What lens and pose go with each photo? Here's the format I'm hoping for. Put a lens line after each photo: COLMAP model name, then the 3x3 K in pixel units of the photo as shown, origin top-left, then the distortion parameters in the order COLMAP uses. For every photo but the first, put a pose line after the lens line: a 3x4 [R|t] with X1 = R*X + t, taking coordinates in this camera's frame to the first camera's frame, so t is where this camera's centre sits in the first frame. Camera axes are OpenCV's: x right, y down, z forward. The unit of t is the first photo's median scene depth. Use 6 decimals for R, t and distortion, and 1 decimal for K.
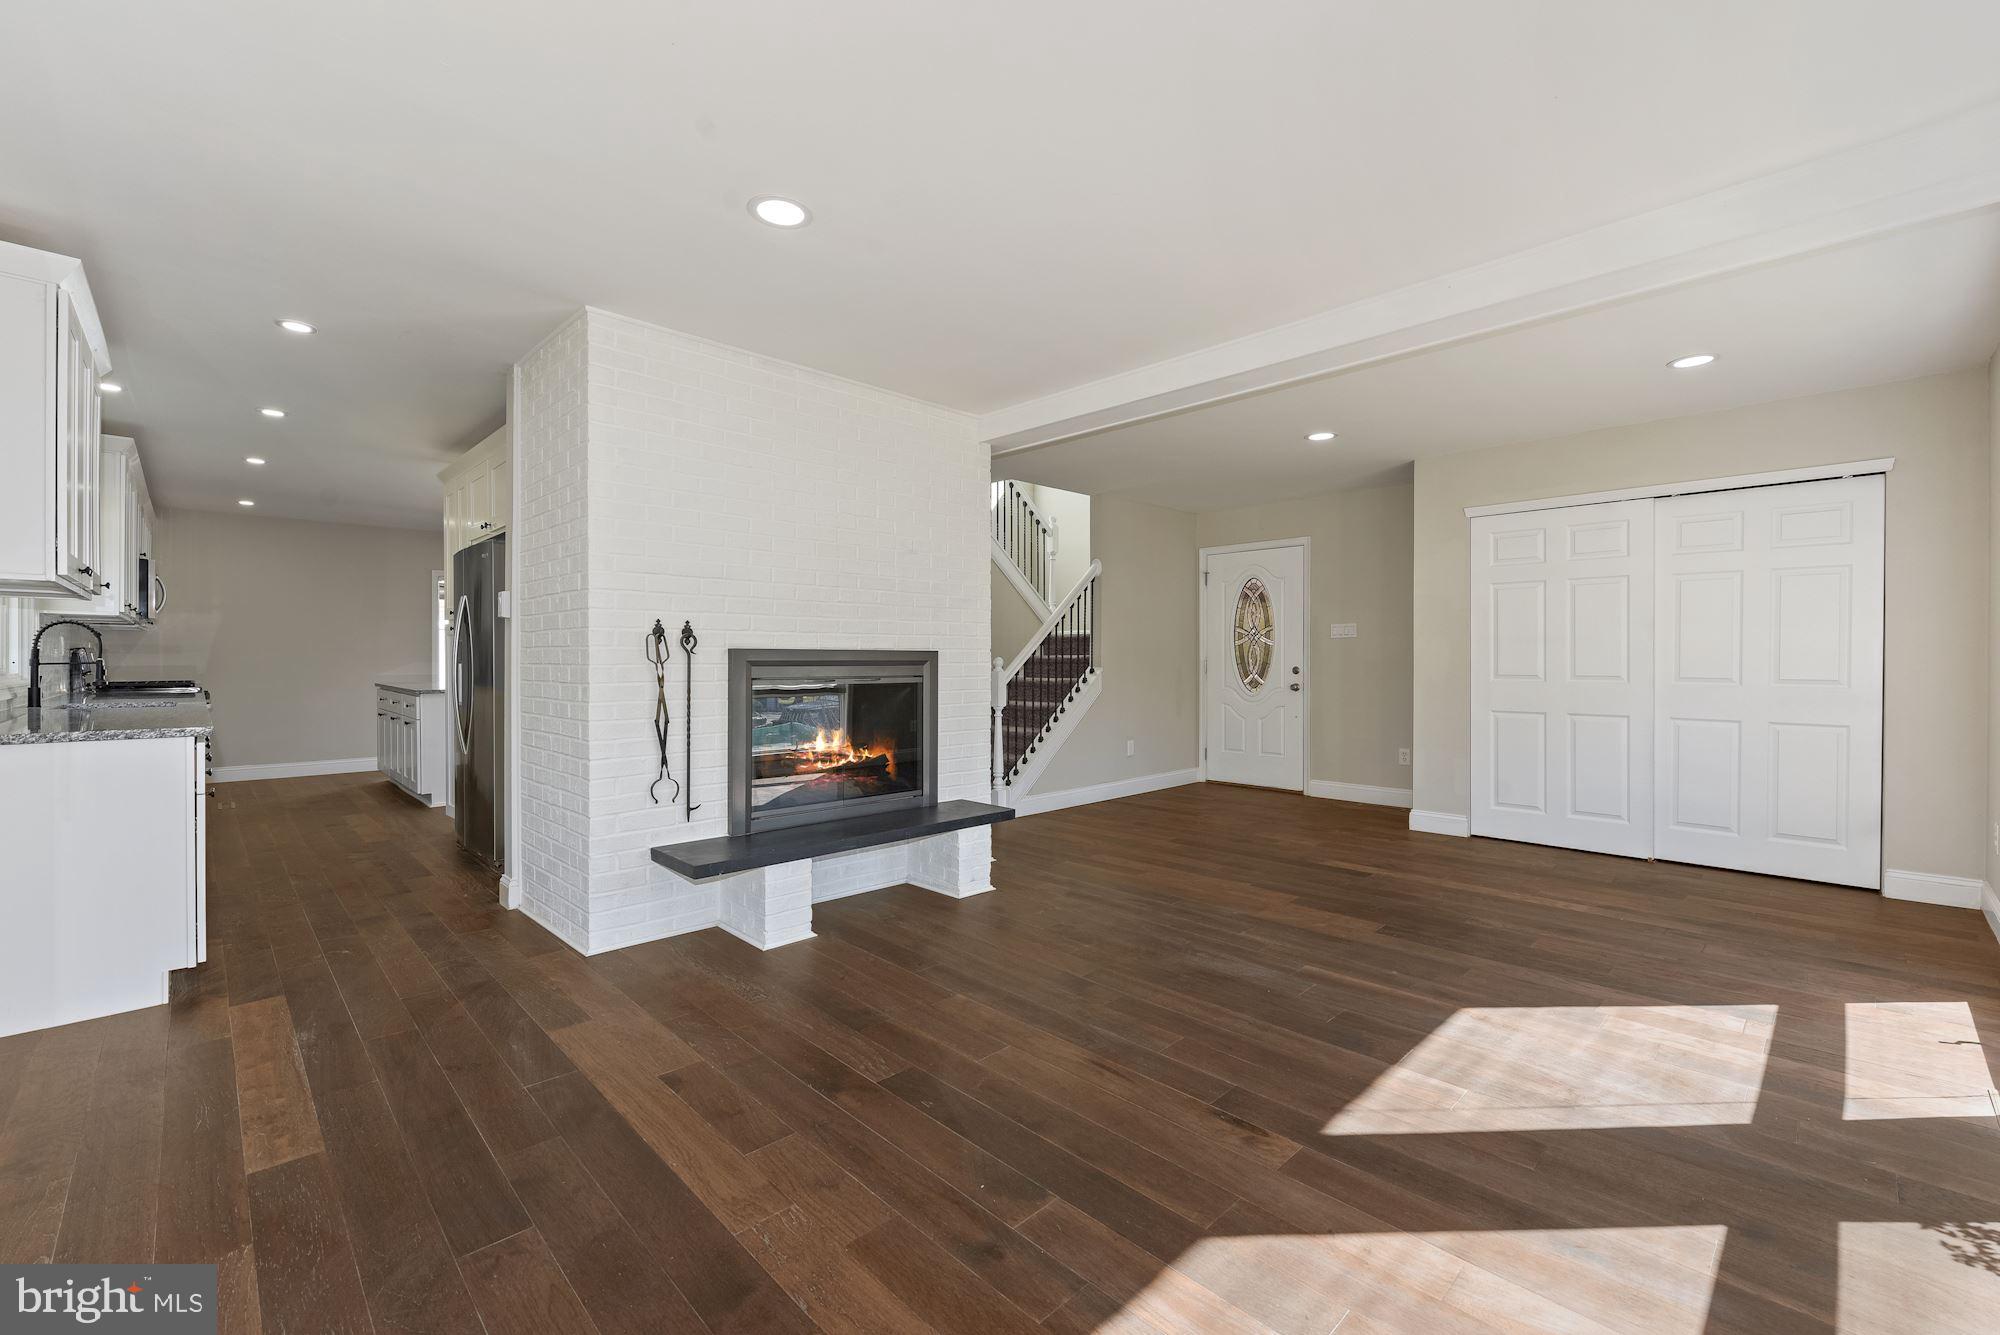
lens RADIAL K [[835.4, 0, 995.5], [0, 835.4, 651.5], [0, 0, 1]] dist [-0.003767, -0.000545]
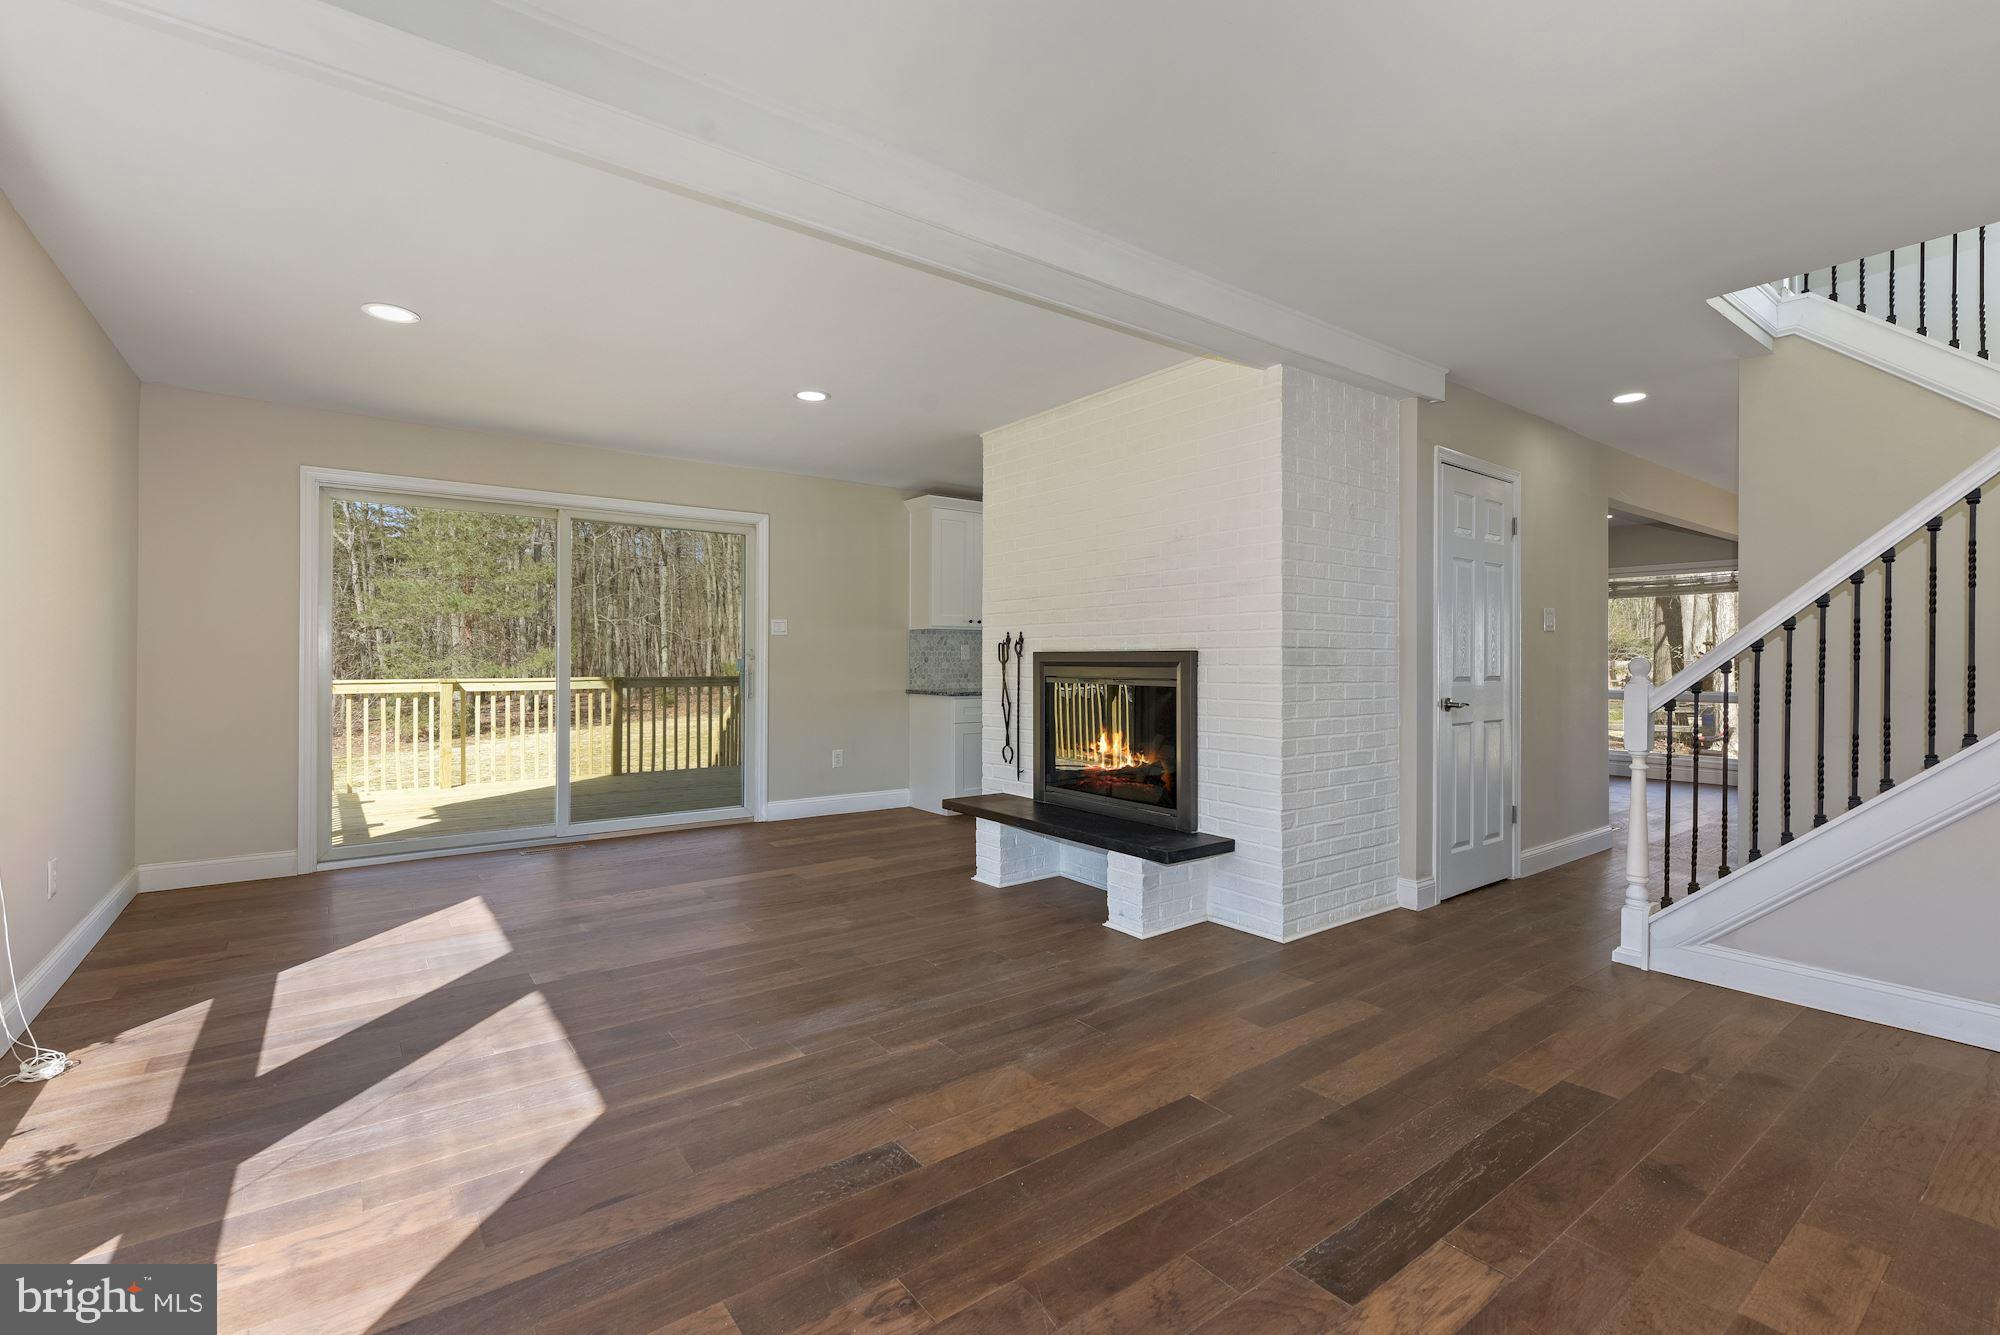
lens RADIAL K [[880.9, 0, 1005.6], [0, 880.9, 659.0], [0, 0, 1]] dist [0.002231, -0.001135]
pose [[-0.121549, -0.001375, -0.992584, 1.364870], [0.005061, 0.999985, -0.002005, 0.014087], [0.992572, -0.005267, -0.121541, 1.512020]]
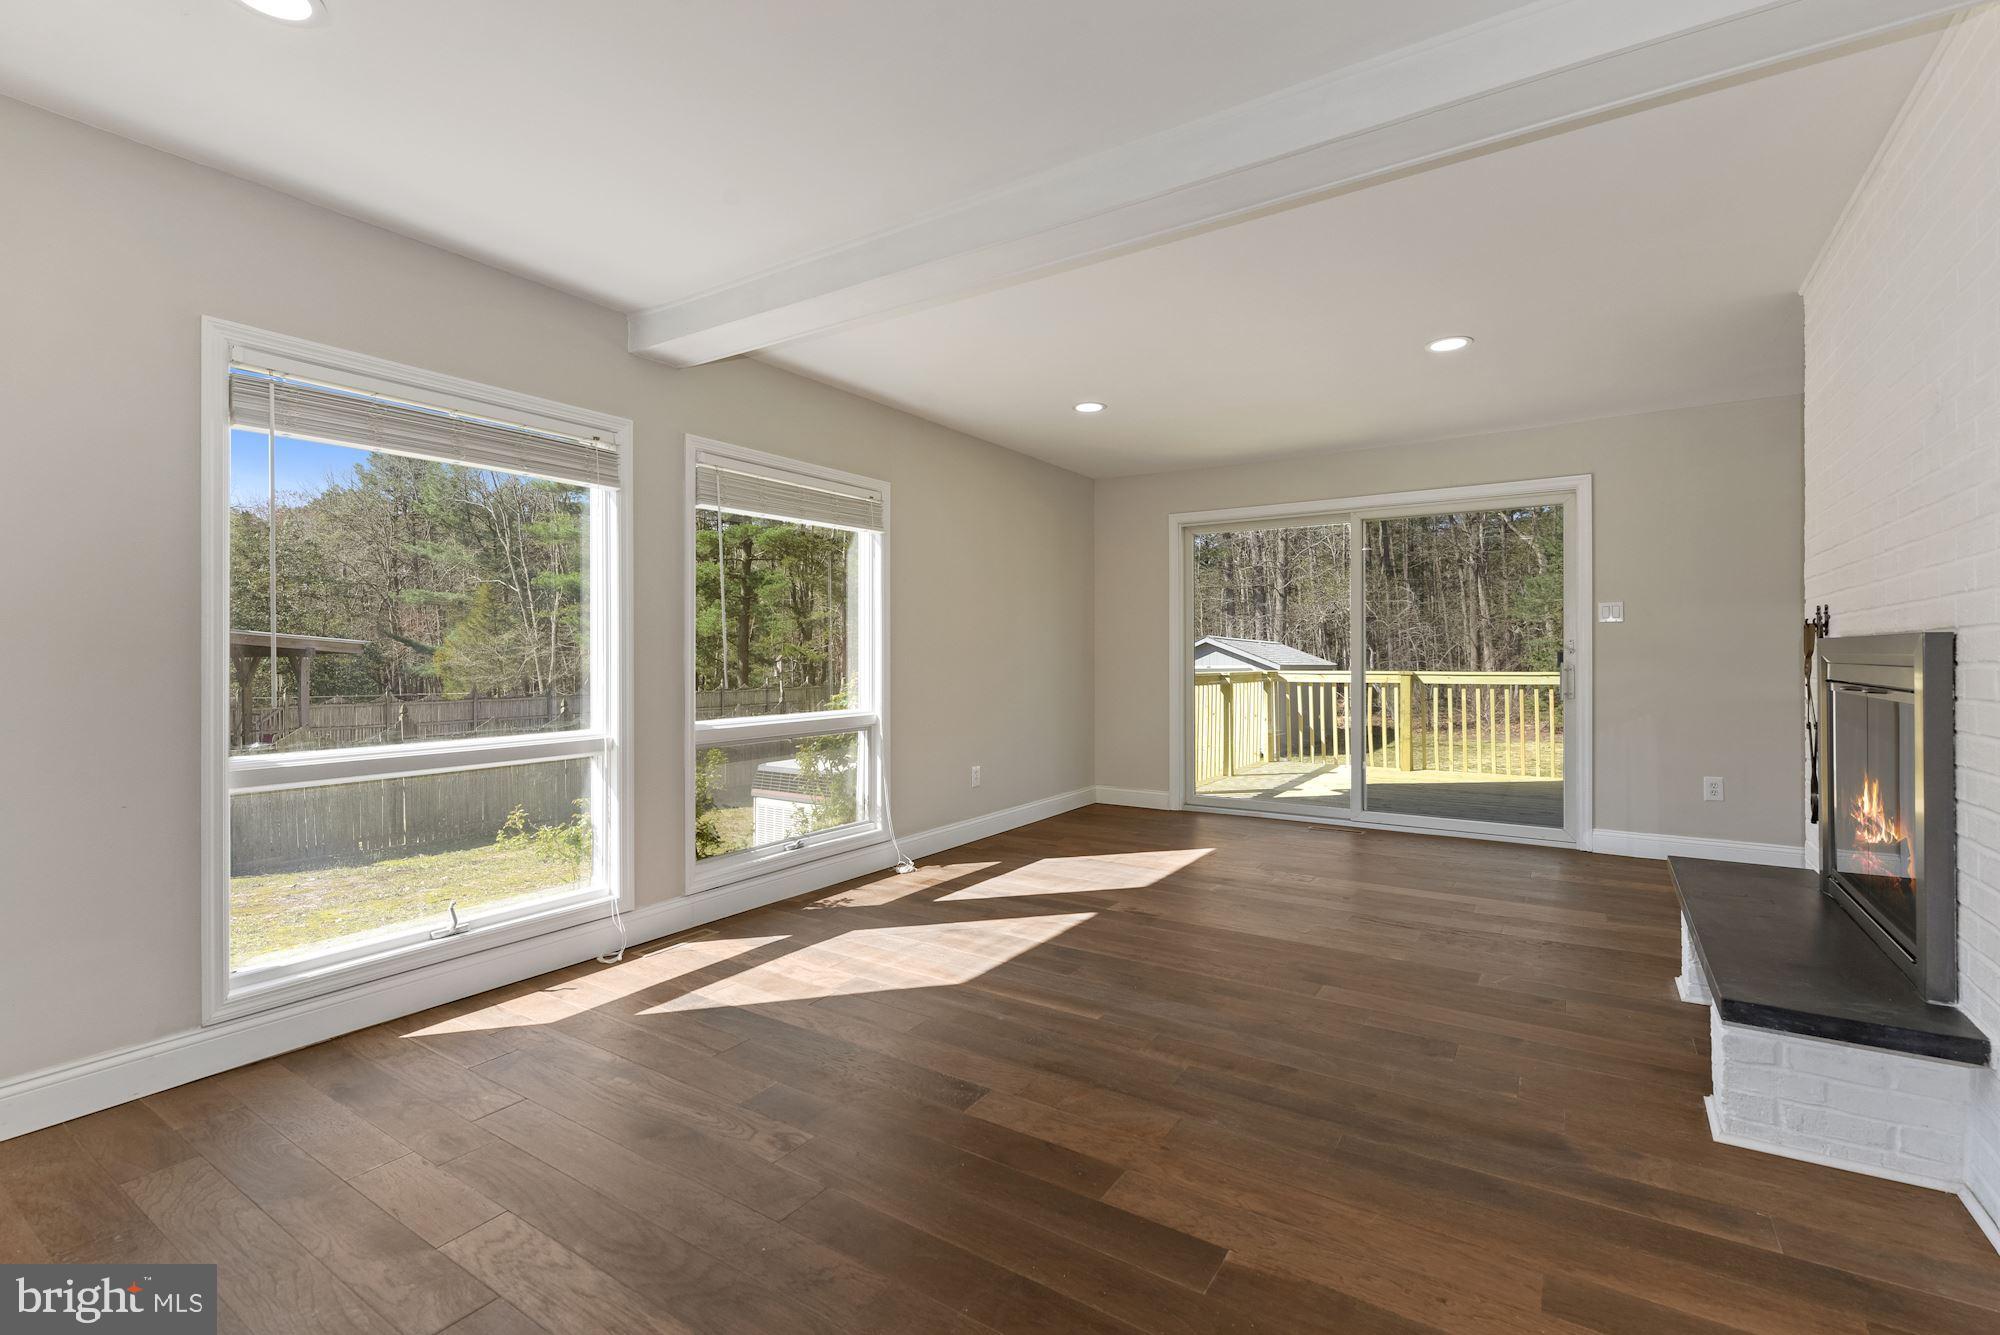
lens RADIAL K [[880.9, 0, 1005.6], [0, 880.9, 659.0], [0, 0, 1]] dist [0.002231, -0.001135]
pose [[-0.974375, 0.003856, -0.224898, 0.777202], [0.004166, 0.999991, -0.000903, 0.016972], [0.224892, -0.001816, -0.974382, 2.168301]]
